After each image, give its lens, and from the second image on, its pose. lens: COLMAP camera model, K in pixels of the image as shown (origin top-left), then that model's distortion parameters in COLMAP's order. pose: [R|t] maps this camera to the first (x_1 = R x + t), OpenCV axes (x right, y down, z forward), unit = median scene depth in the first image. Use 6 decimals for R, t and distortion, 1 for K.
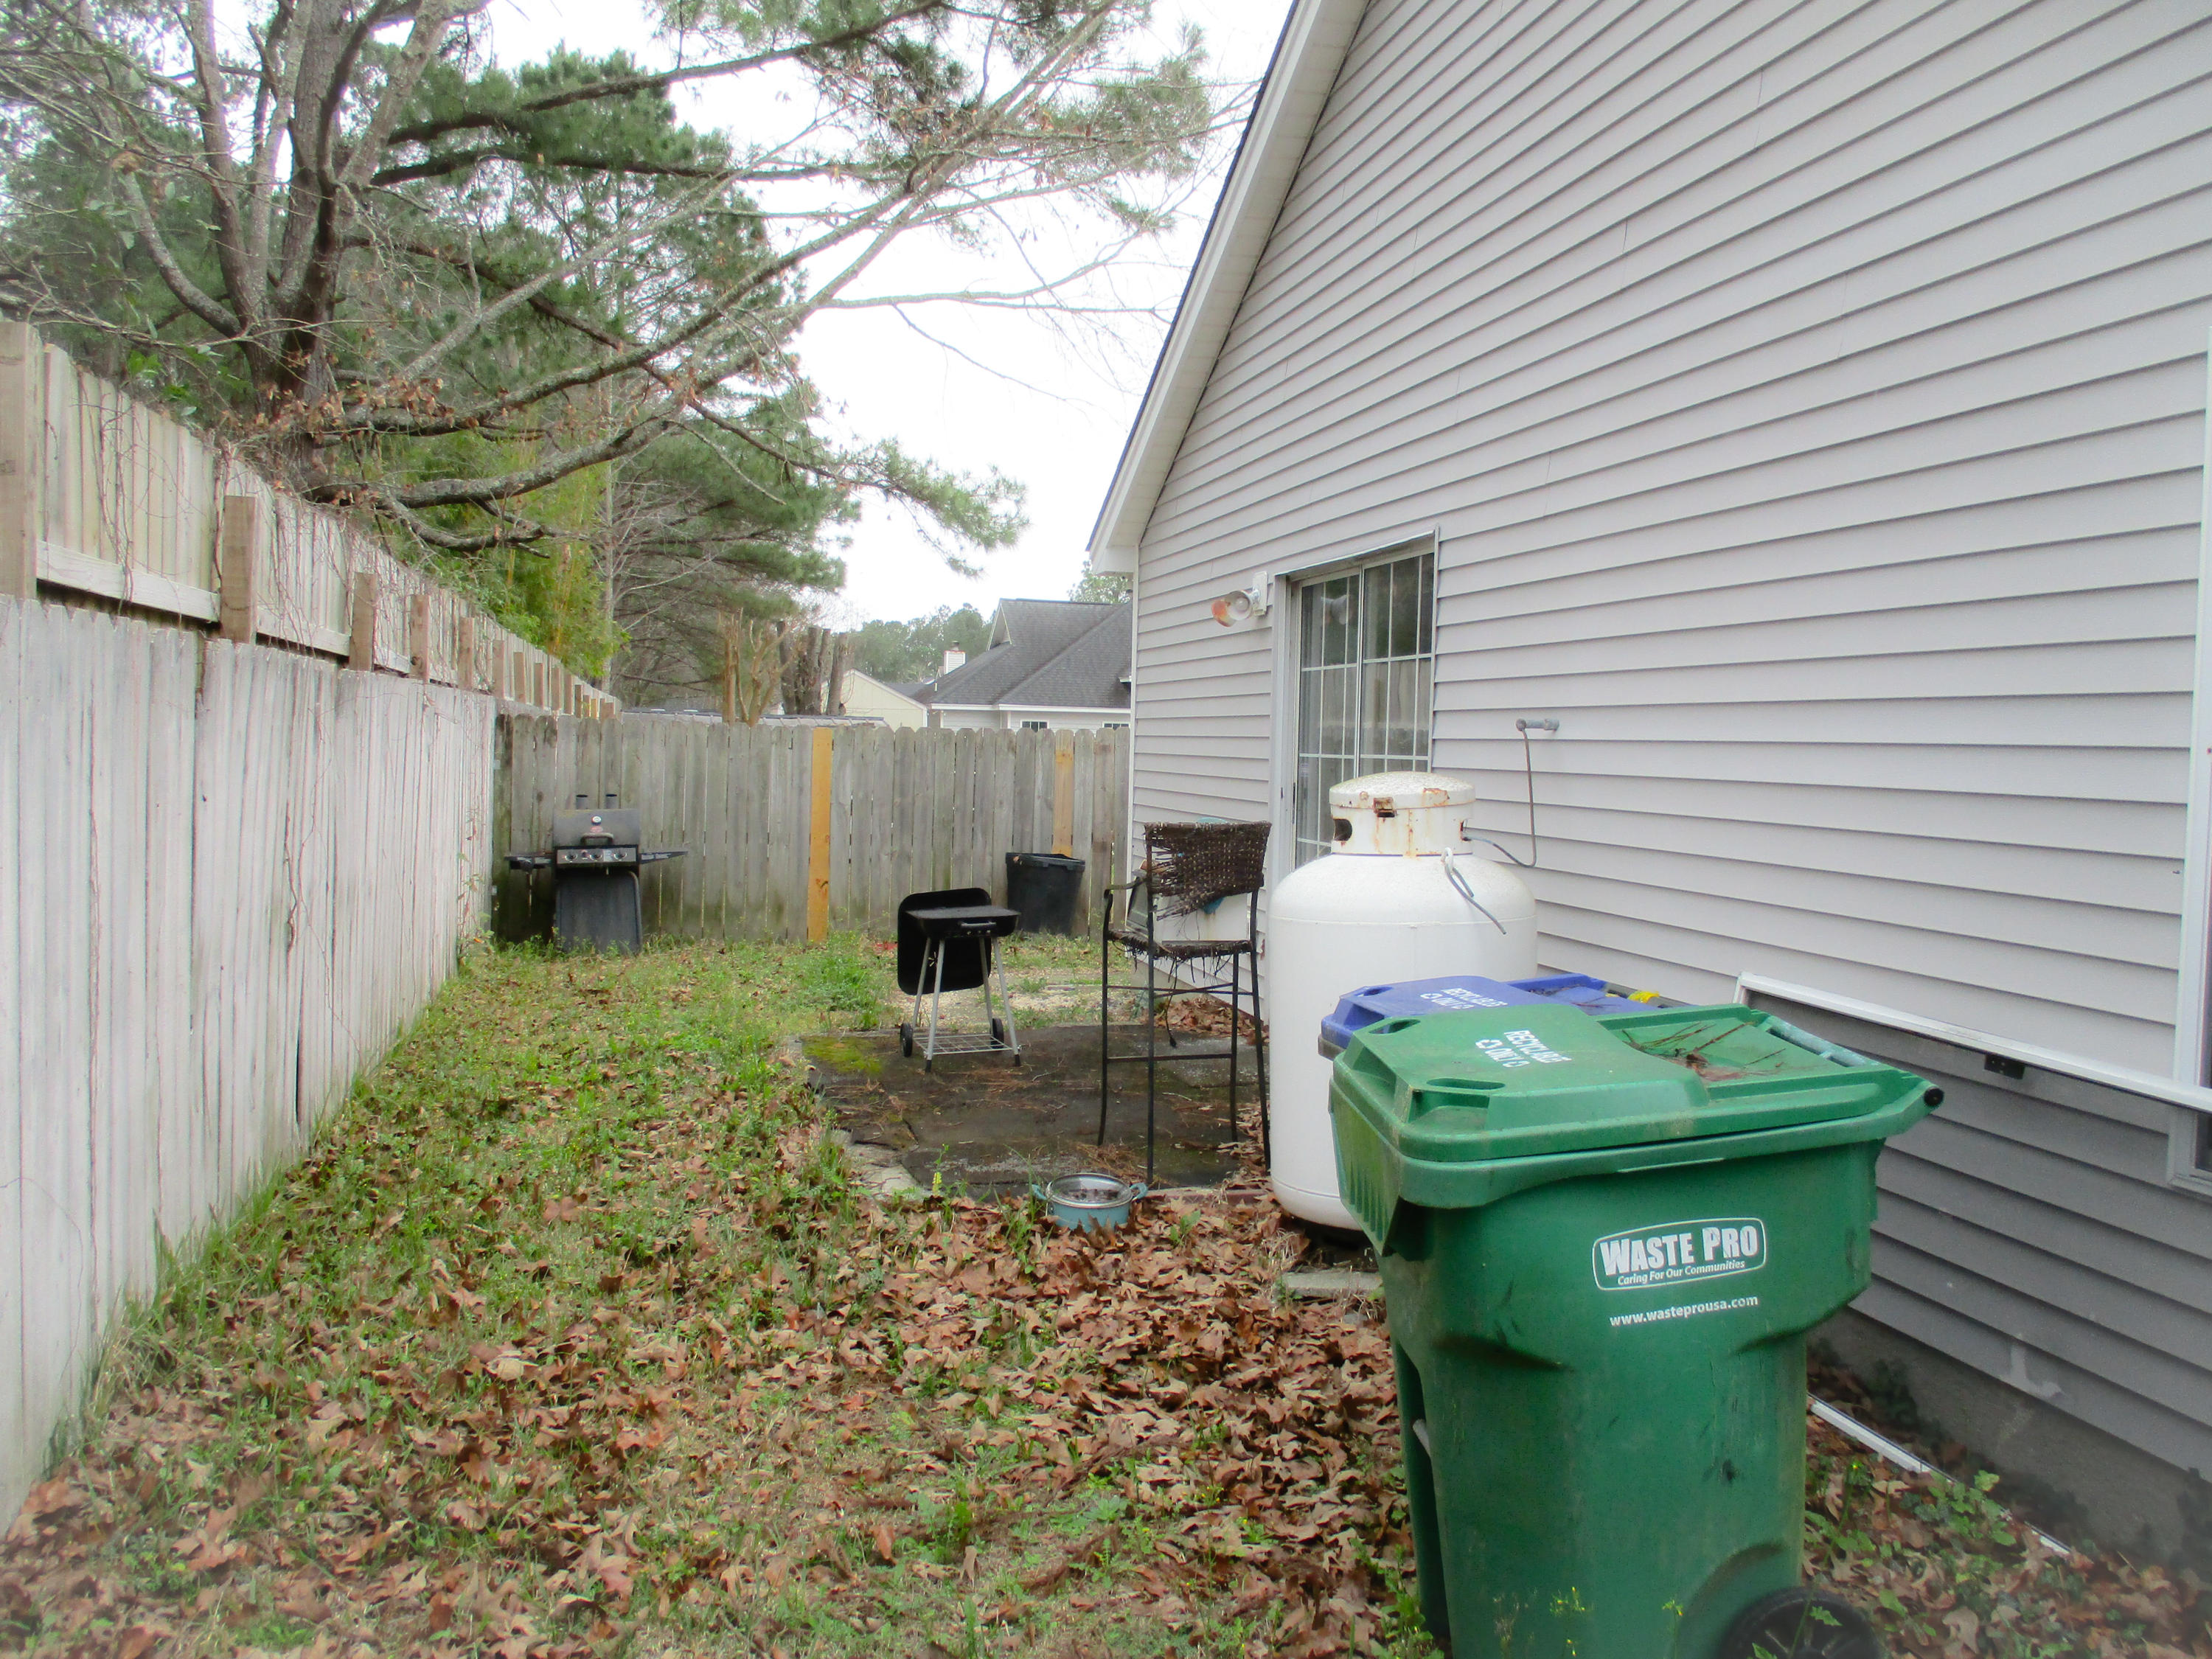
lens RADIAL K [[1839.5, 0, 1102.0], [0, 1839.5, 815.3], [0, 0, 1]] dist [-0.020499, 0.005851]
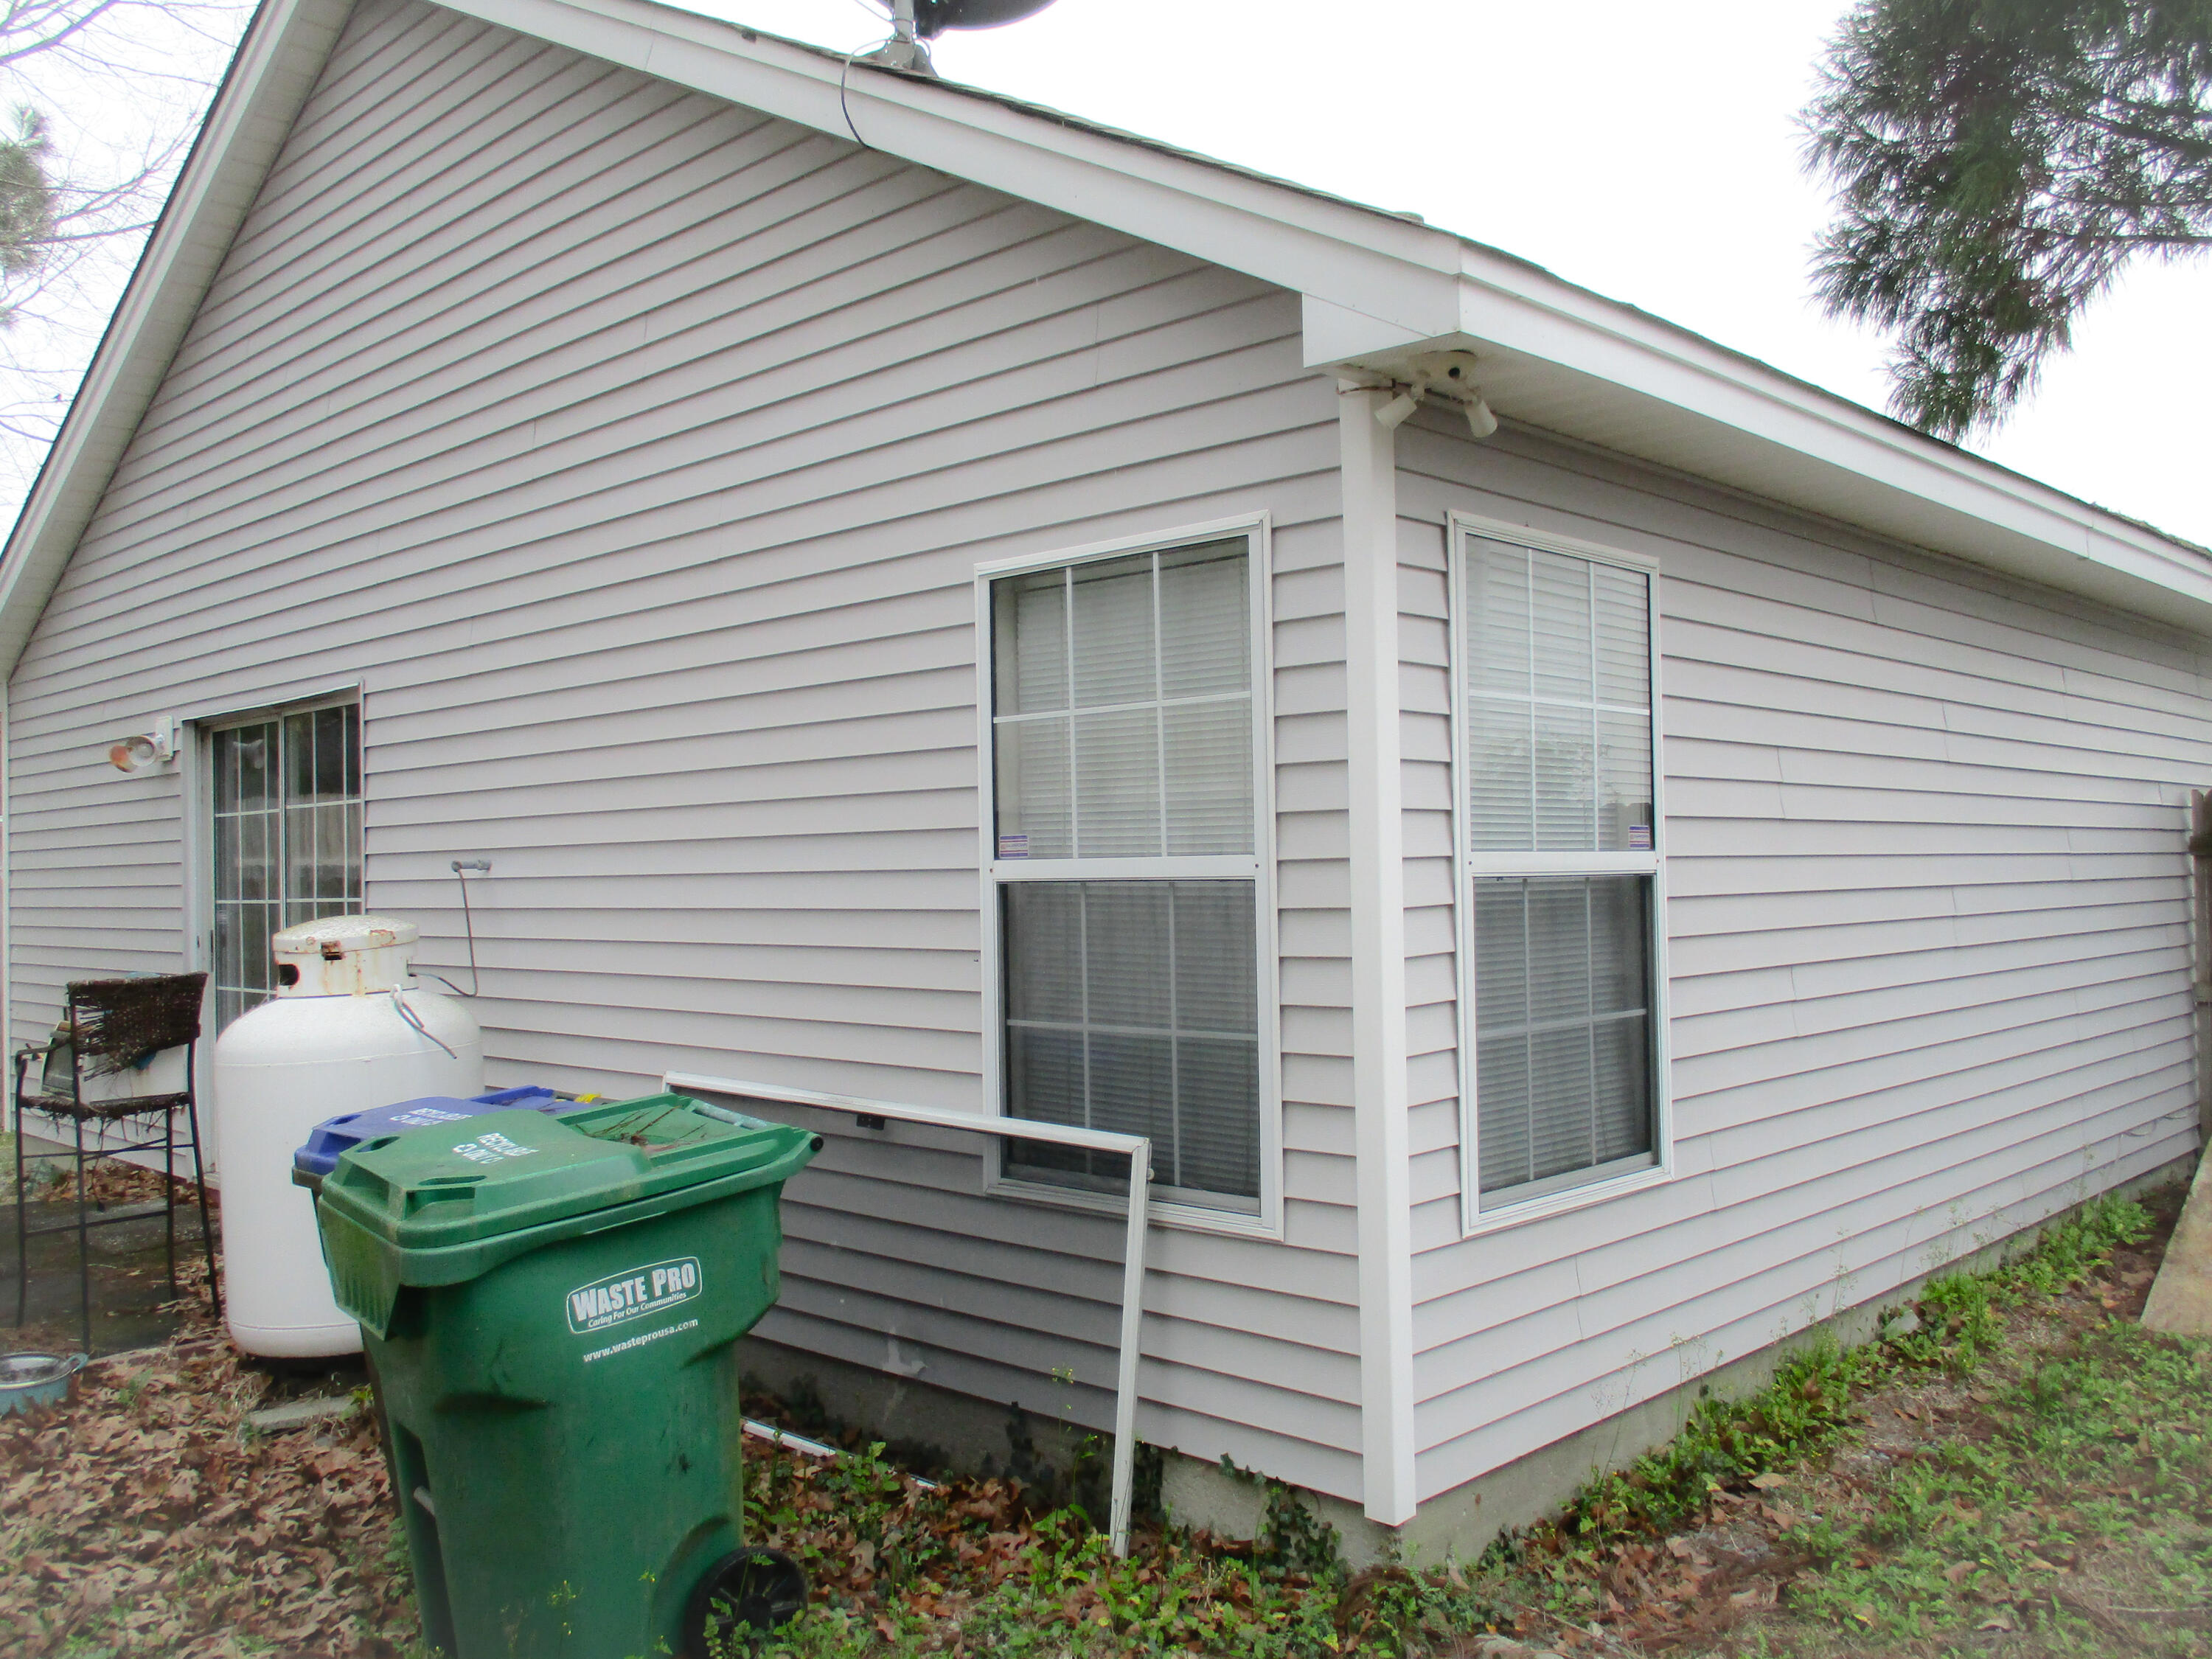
lens RADIAL K [[1839.5, 0, 1102.0], [0, 1839.5, 815.3], [0, 0, 1]] dist [-0.020499, 0.005851]
pose [[0.836206, -0.026279, 0.547786, -0.066510], [0.062806, 0.996868, -0.048052, -0.004398], [-0.544808, 0.074585, 0.835237, -0.168453]]
